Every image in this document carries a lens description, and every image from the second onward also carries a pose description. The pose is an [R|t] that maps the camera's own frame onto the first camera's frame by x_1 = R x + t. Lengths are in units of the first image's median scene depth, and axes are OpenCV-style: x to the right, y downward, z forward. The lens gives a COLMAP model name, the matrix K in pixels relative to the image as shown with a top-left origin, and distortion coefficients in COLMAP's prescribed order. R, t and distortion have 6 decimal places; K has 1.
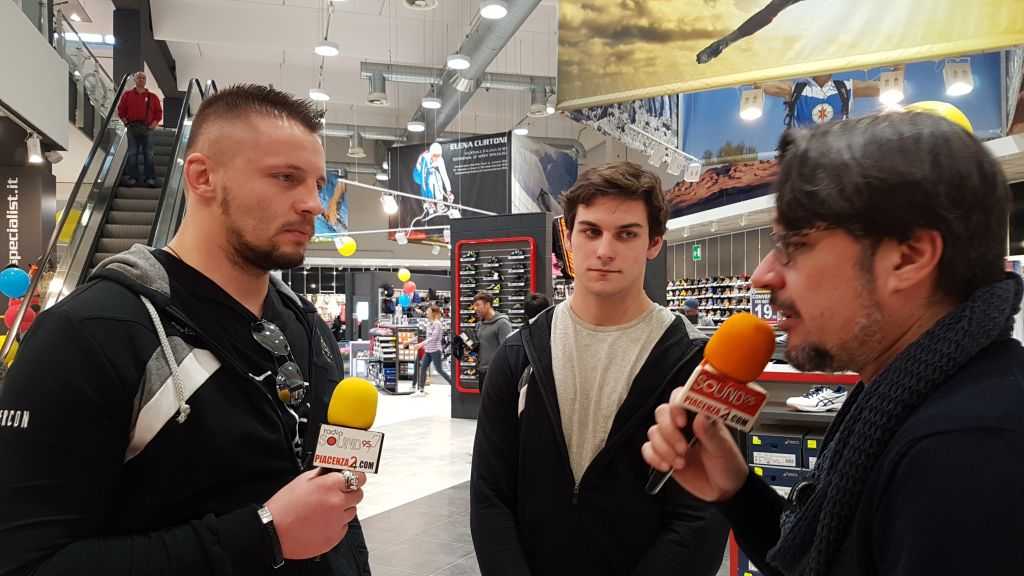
lens RADIAL K [[780.6, 0, 501.2], [0, 780.6, 309.1], [0, 0, 1]] dist [0.249987, -0.477018]
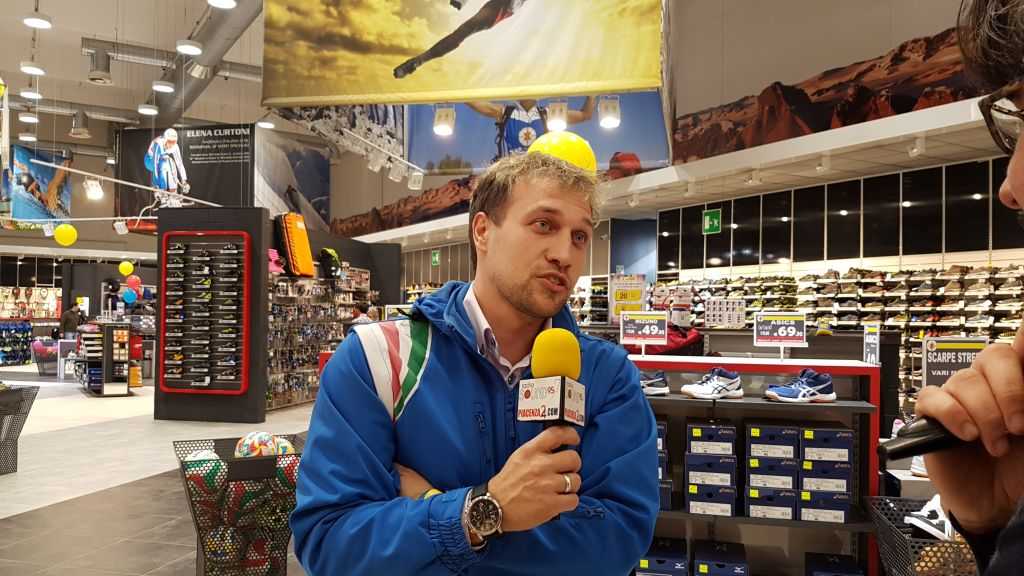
lens RADIAL K [[781.8, 0, 493.6], [0, 781.8, 307.3], [0, 0, 1]] dist [0.245026, -0.477783]
pose [[0.962439, 0.022106, 0.270595, 0.039219], [-0.020195, 0.999748, -0.009844, 0.003318], [-0.270744, 0.004009, 0.962643, -0.024915]]
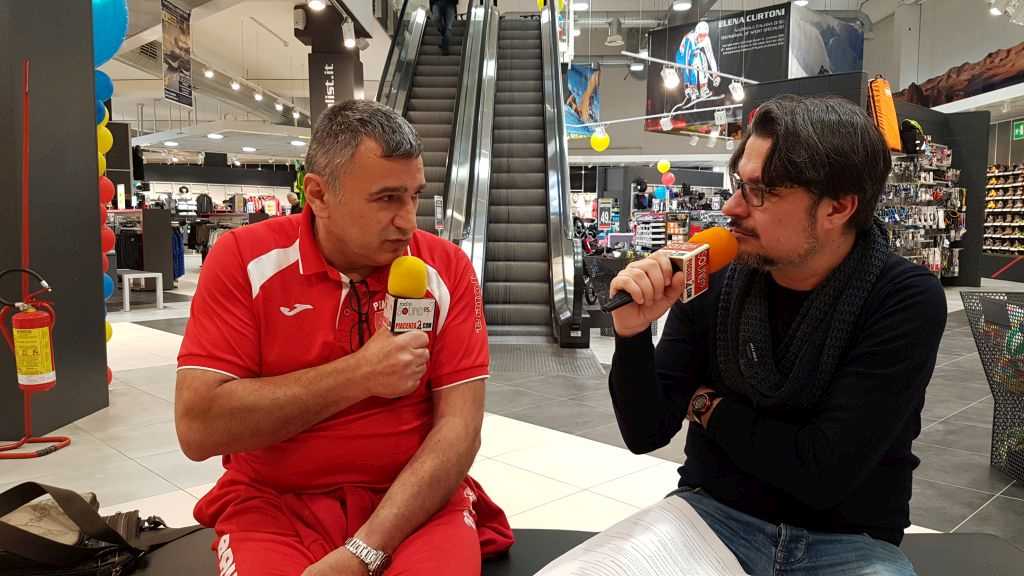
lens RADIAL K [[793.1, 0, 511.4], [0, 793.1, 303.8], [0, 0, 1]] dist [0.105850, -0.170186]
pose [[0.962143, 0.033084, -0.270528, -0.039193], [-0.004013, 0.994217, 0.107314, 0.023617], [0.272514, -0.102165, 0.956712, -0.002381]]
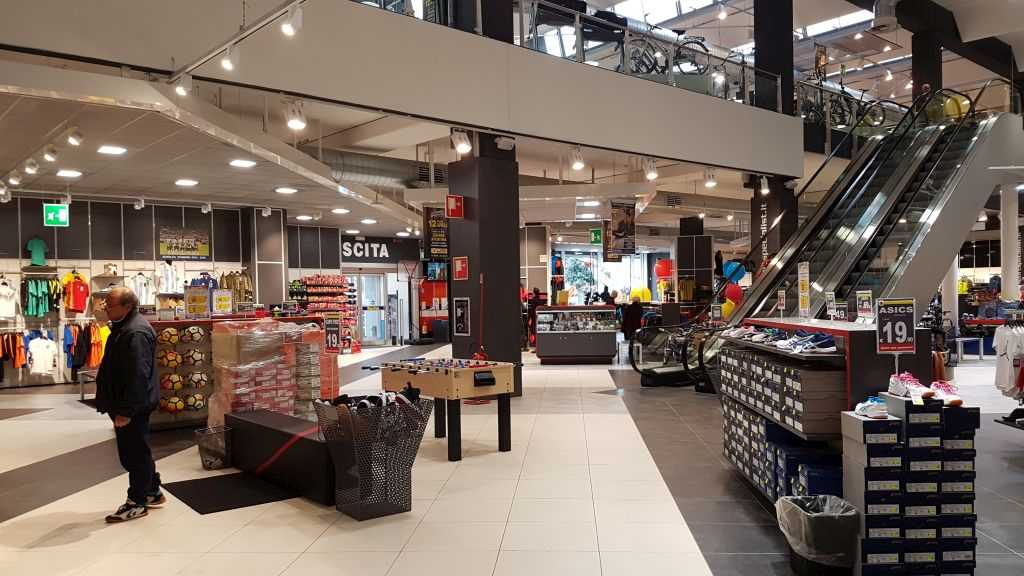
lens RADIAL K [[778.1, 0, 516.6], [0, 778.1, 309.0], [0, 0, 1]] dist [0.252040, -0.483347]
pose [[0.439923, 0.010892, -0.897969, 0.332210], [0.020595, 0.999541, 0.022214, -0.000820], [0.897799, -0.028266, 0.439497, -0.073343]]
